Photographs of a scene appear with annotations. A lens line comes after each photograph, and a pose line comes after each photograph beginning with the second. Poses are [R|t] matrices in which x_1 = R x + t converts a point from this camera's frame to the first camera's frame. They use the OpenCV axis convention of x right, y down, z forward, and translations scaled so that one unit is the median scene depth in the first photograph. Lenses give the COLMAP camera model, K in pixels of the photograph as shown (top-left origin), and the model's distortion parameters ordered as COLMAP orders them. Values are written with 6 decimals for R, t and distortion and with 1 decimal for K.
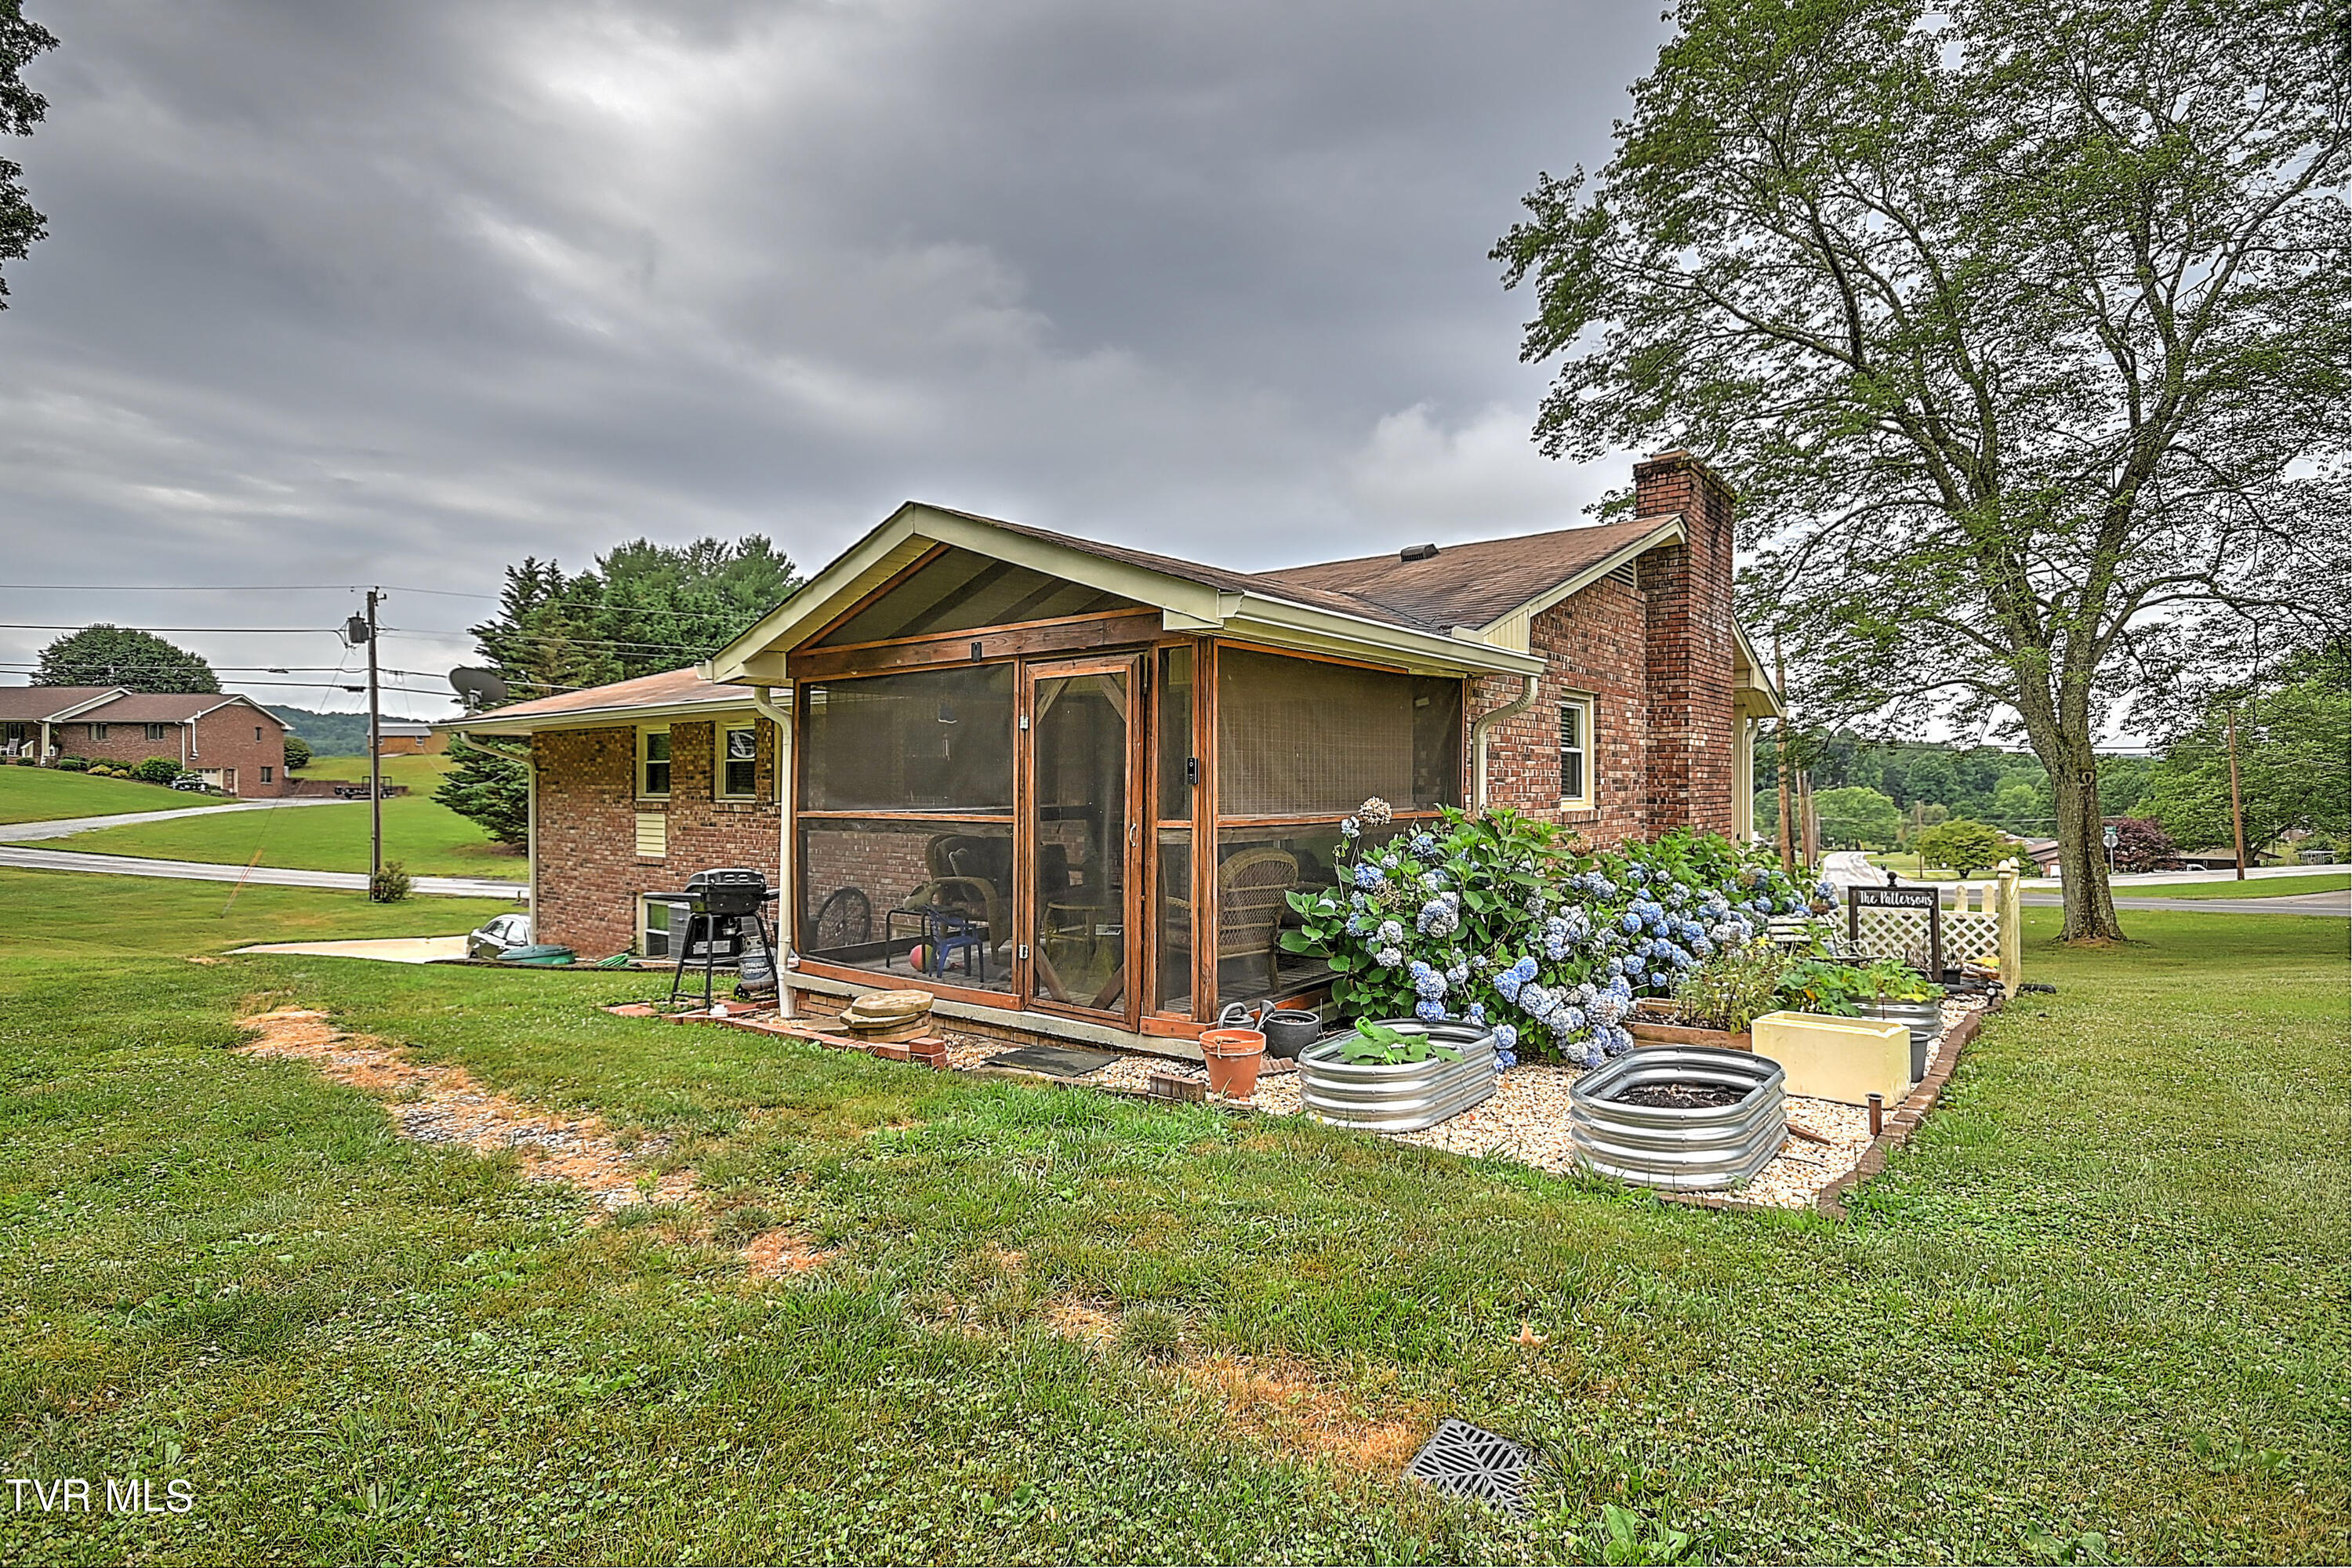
lens RADIAL K [[1139.8, 0, 1176.0], [0, 1139.8, 784.0], [0, 0, 1]] dist [0.040922, -0.023840]
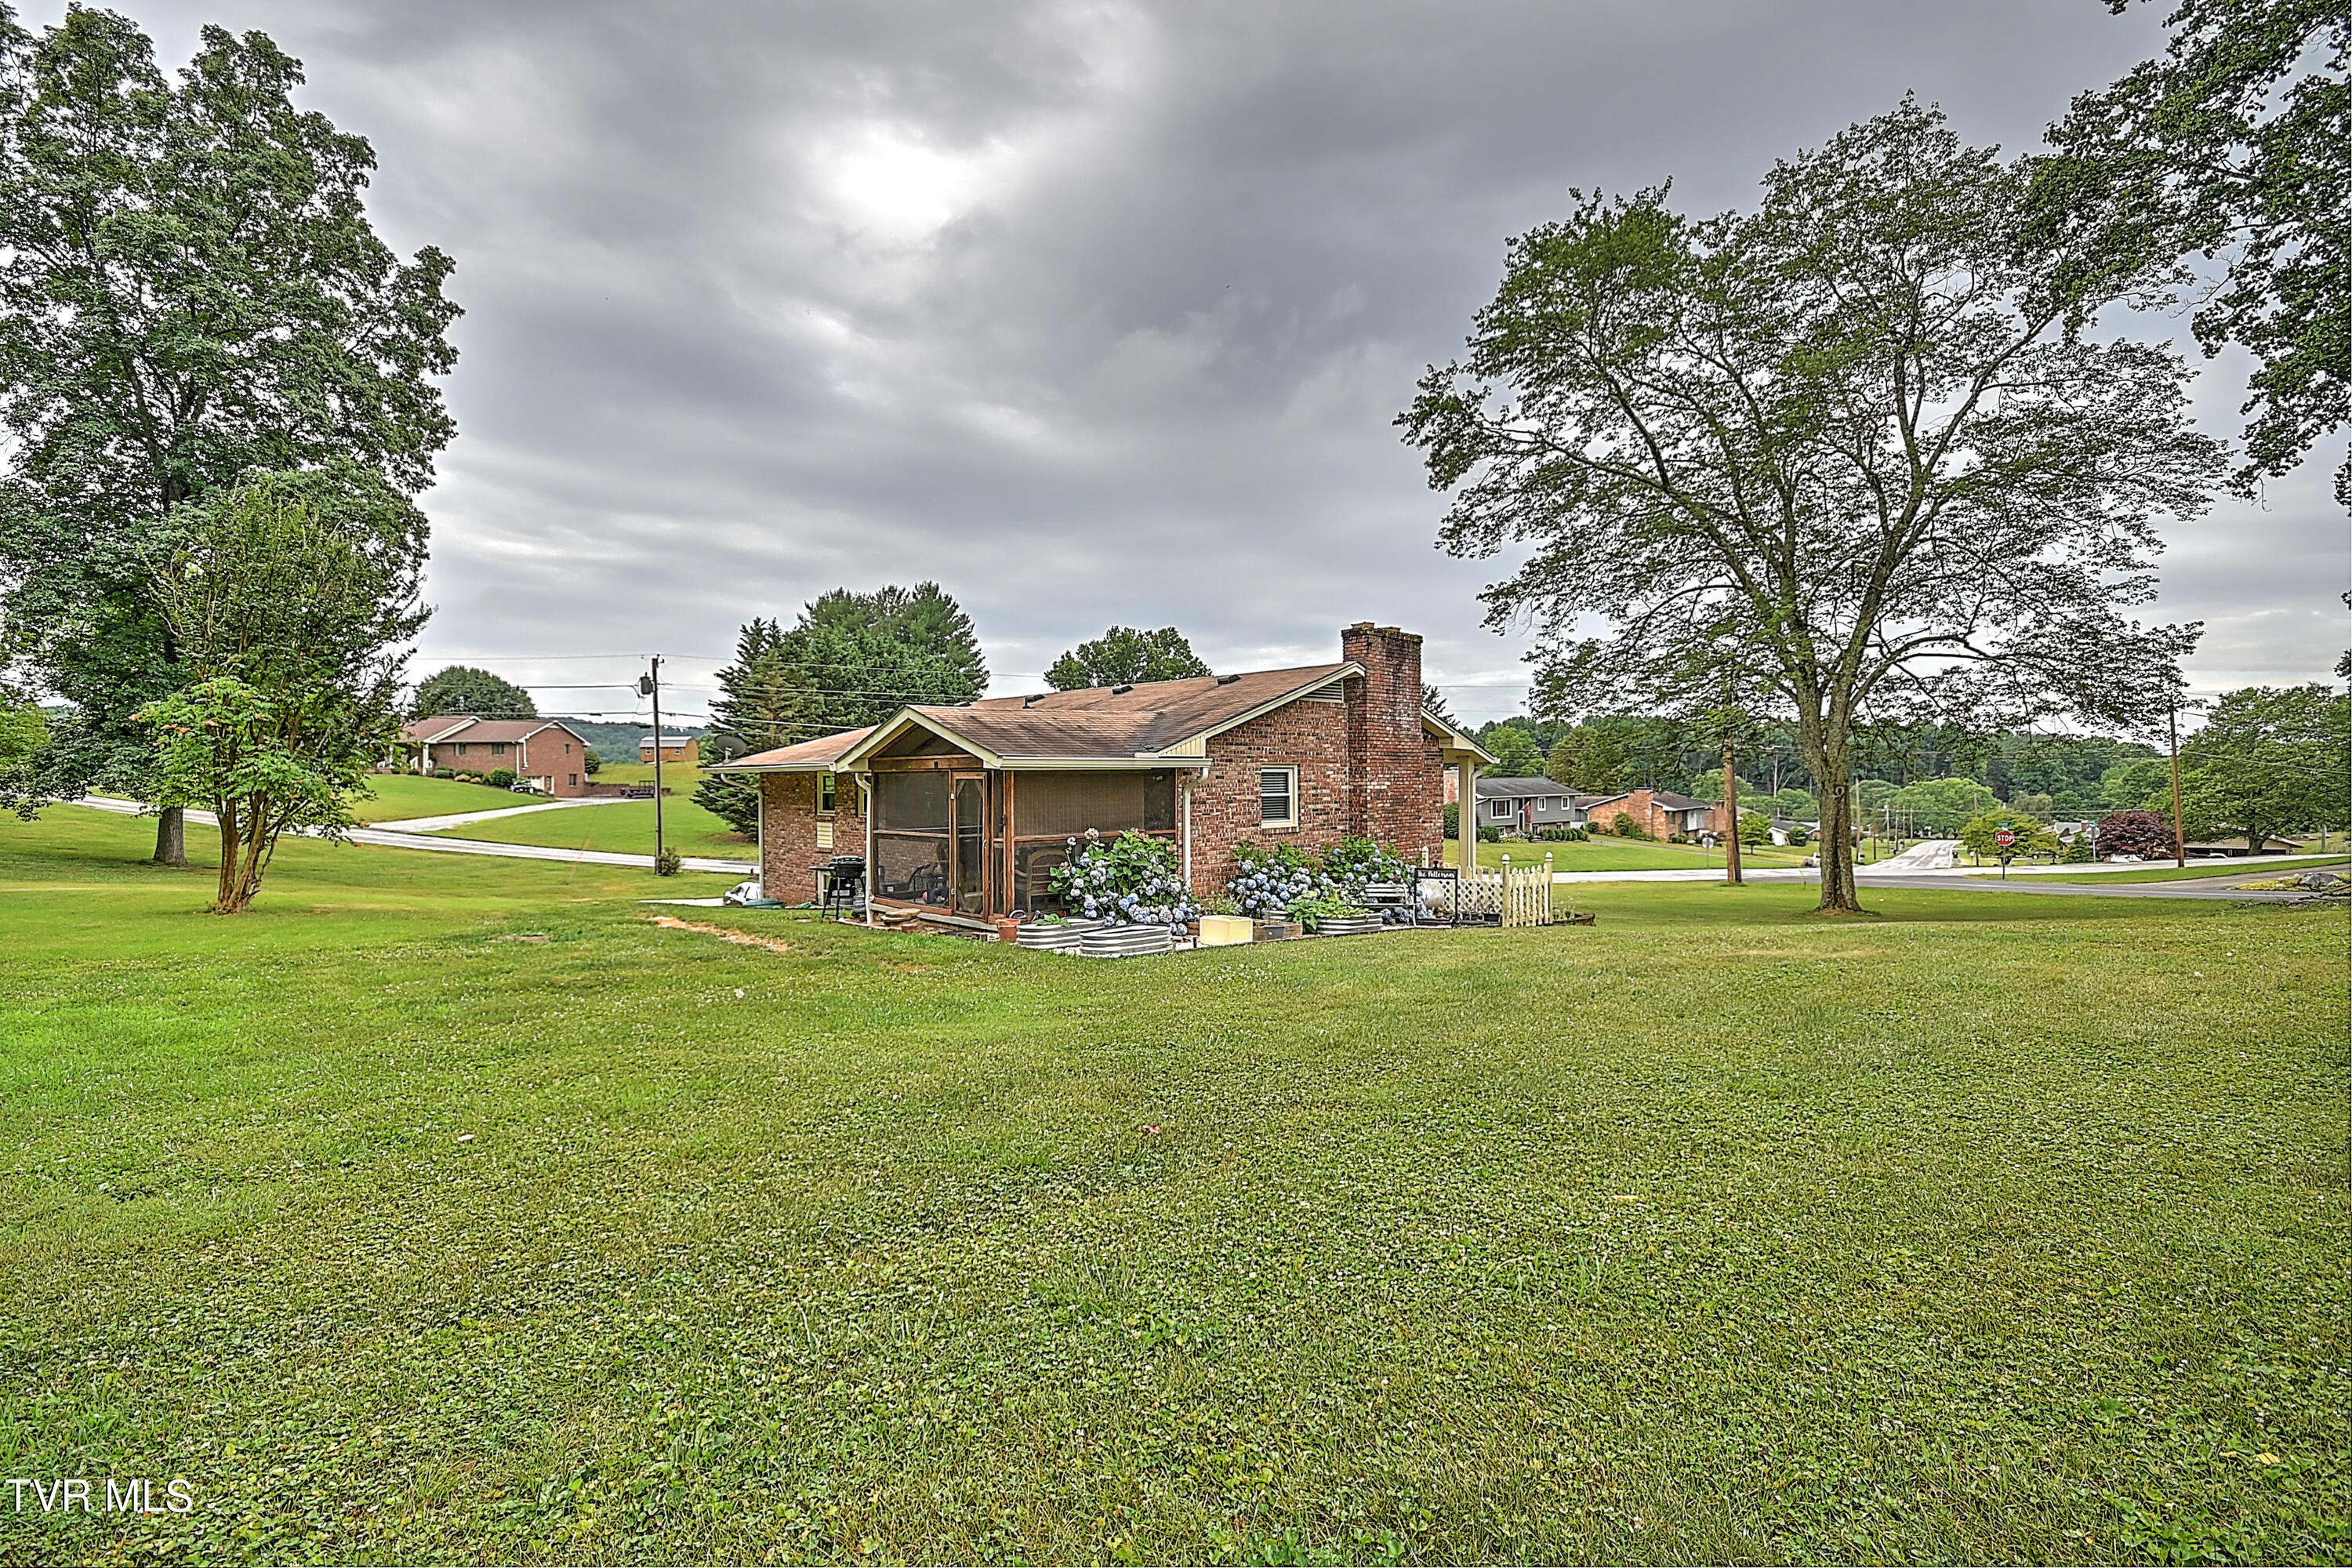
lens RADIAL K [[1026.5, 0, 1176.0], [0, 1026.5, 784.0], [0, 0, 1]] dist [0.018094, -0.017977]
pose [[0.992169, -0.004043, -0.124835, 0.136051], [0.004825, 0.999971, 0.005958, -0.020443], [0.124807, -0.006514, 0.992160, -0.244438]]
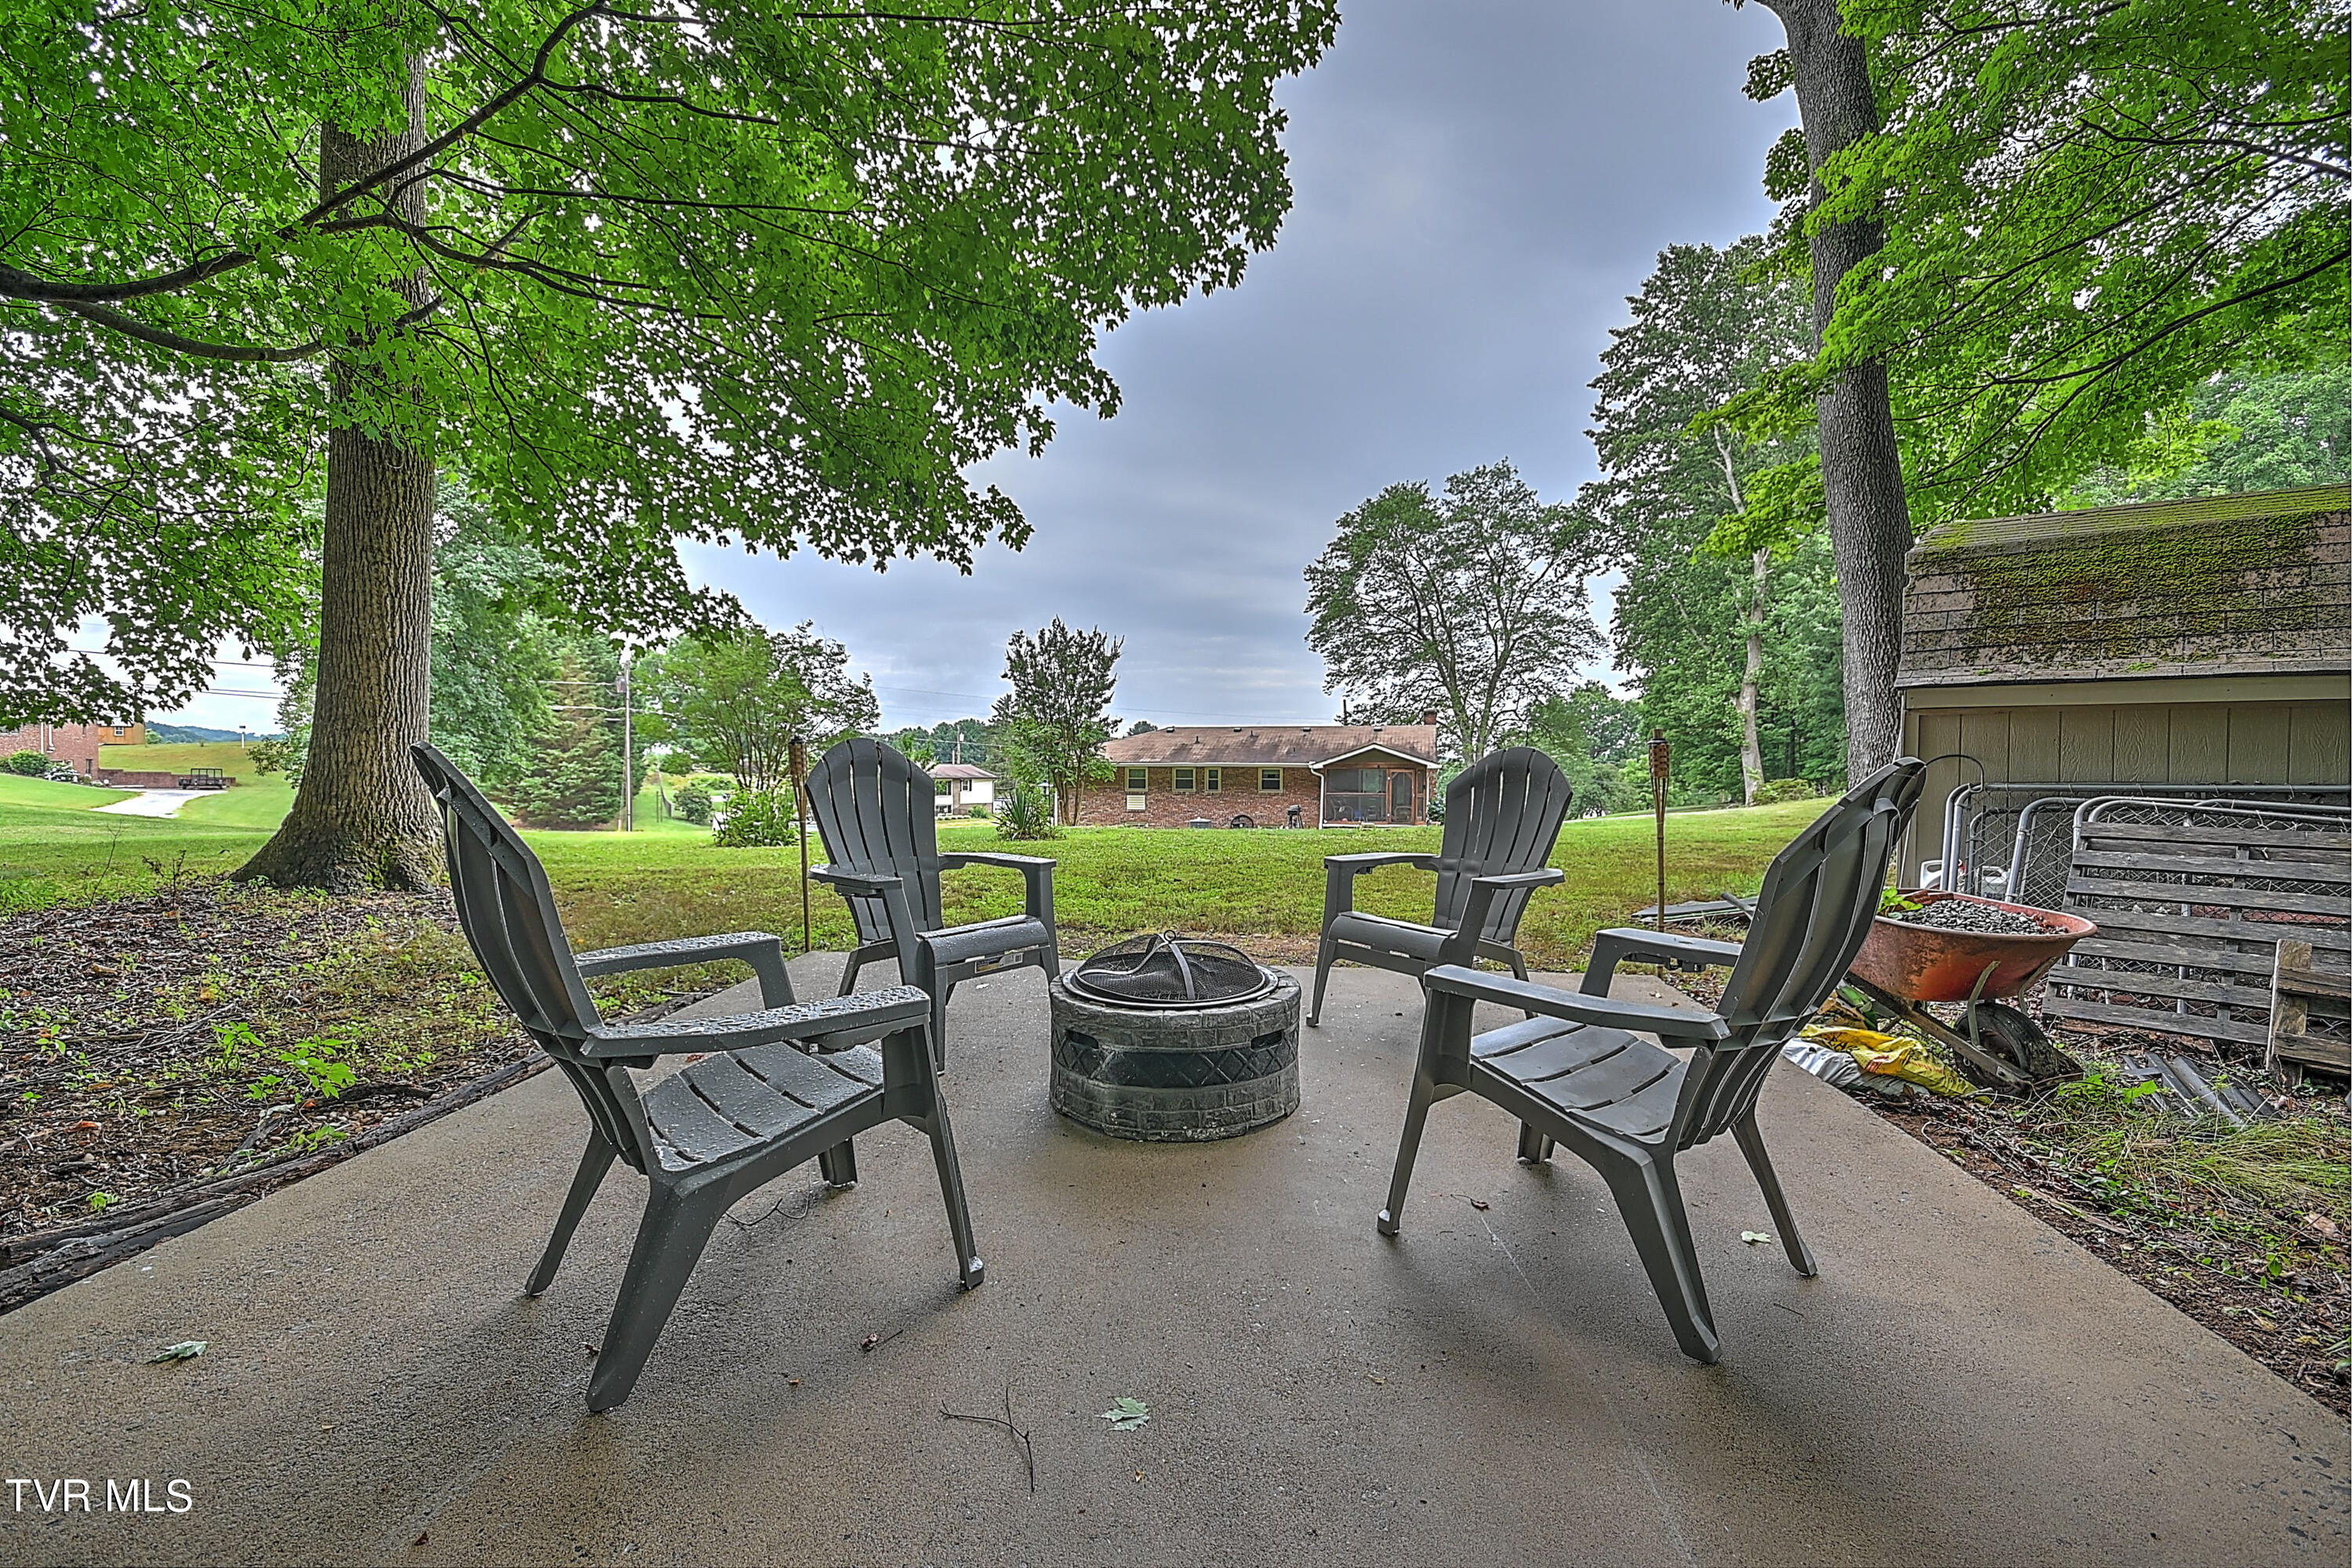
lens RADIAL K [[1026.5, 0, 1176.0], [0, 1026.5, 784.0], [0, 0, 1]] dist [0.018094, -0.017977]
pose [[0.905860, 0.001787, 0.423573, -0.809174], [-0.005456, 0.999957, 0.007449, -0.013533], [-0.423542, -0.009058, 0.905831, -0.809650]]
